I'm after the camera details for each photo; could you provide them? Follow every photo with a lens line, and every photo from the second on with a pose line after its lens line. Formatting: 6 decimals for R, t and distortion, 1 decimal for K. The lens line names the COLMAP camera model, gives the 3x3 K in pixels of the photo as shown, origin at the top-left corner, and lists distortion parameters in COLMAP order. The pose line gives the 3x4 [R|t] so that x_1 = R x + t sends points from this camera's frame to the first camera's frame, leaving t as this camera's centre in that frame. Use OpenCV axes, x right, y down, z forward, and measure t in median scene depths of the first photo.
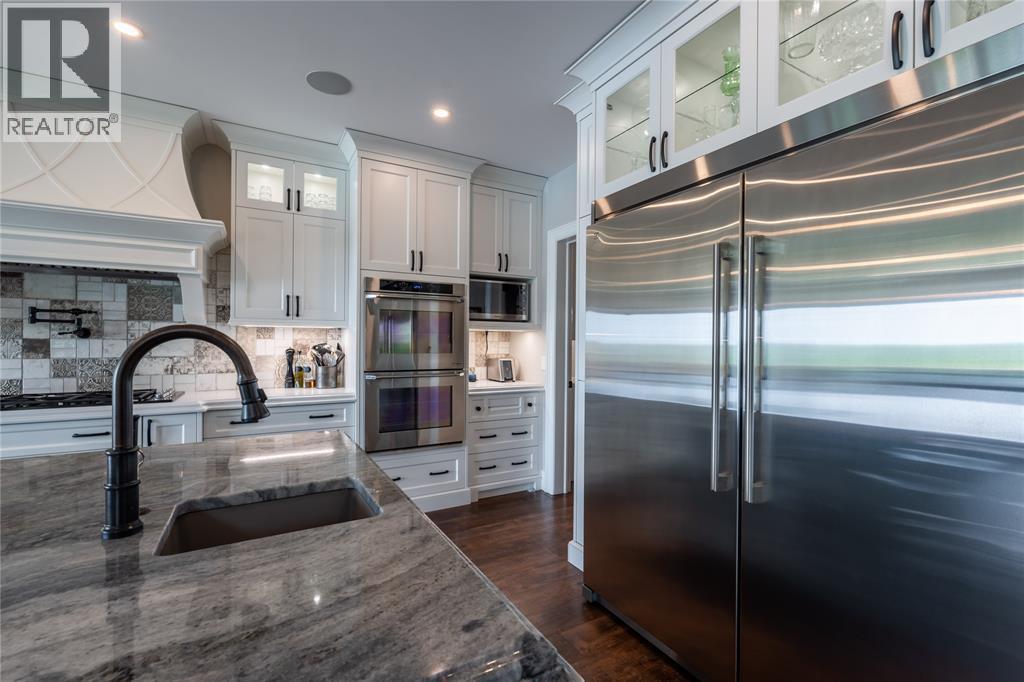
lens RADIAL K [[448.9, 0, 513.2], [0, 448.9, 342.3], [0, 0, 1]] dist [0.002511, 0.000037]
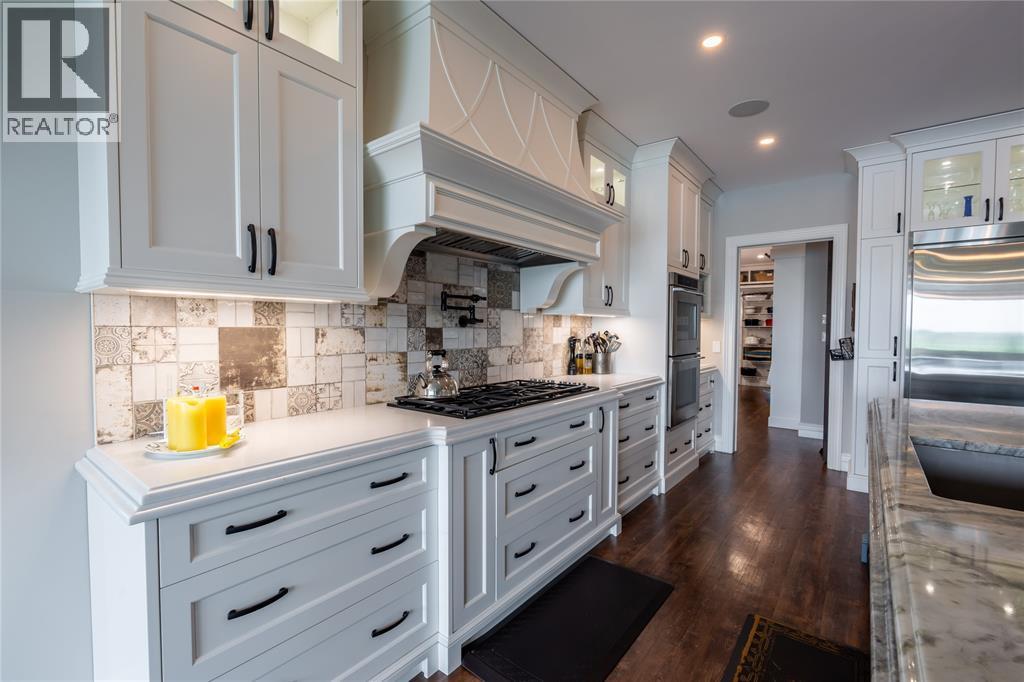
lens RADIAL K [[448.9, 0, 513.6], [0, 448.9, 338.8], [0, 0, 1]] dist [0.002511, 0.000037]
pose [[0.923315, -0.010829, 0.383891, -1.180045], [0.001905, 0.999719, 0.023619, -0.006235], [-0.384039, -0.021077, 0.923076, 0.118557]]
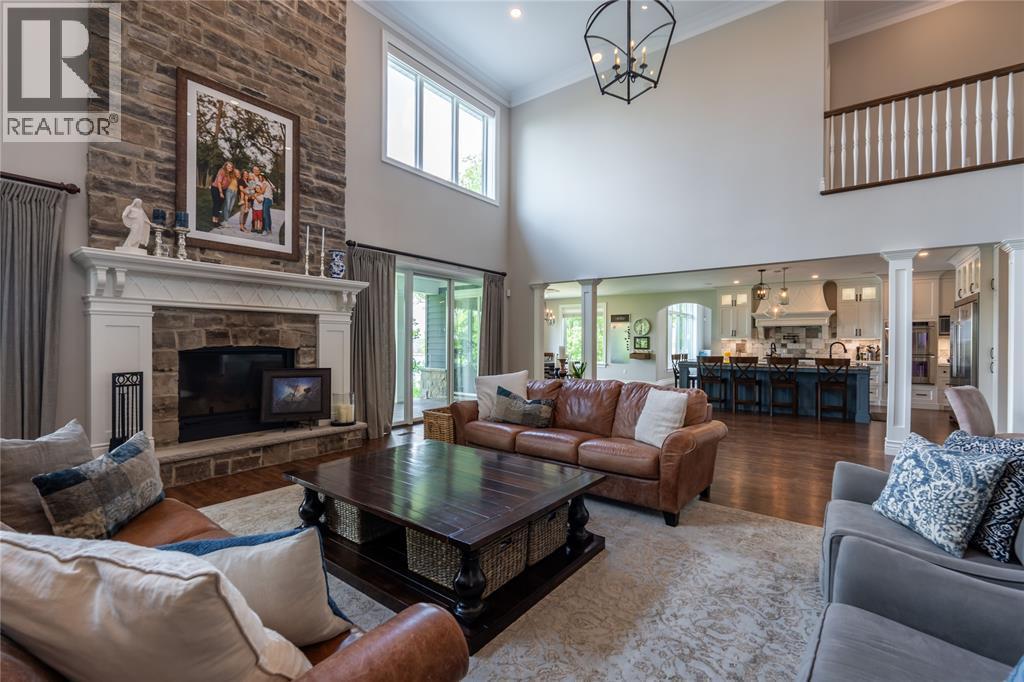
lens RADIAL K [[448.9, 0, 512.3], [0, 448.9, 342.9], [0, 0, 1]] dist [0.002511, 0.000037]
pose [[0.395702, -0.003182, -0.918373, 1.467099], [-0.006976, 0.999955, -0.006470, 0.027715], [0.918352, 0.008966, 0.395662, -2.507427]]
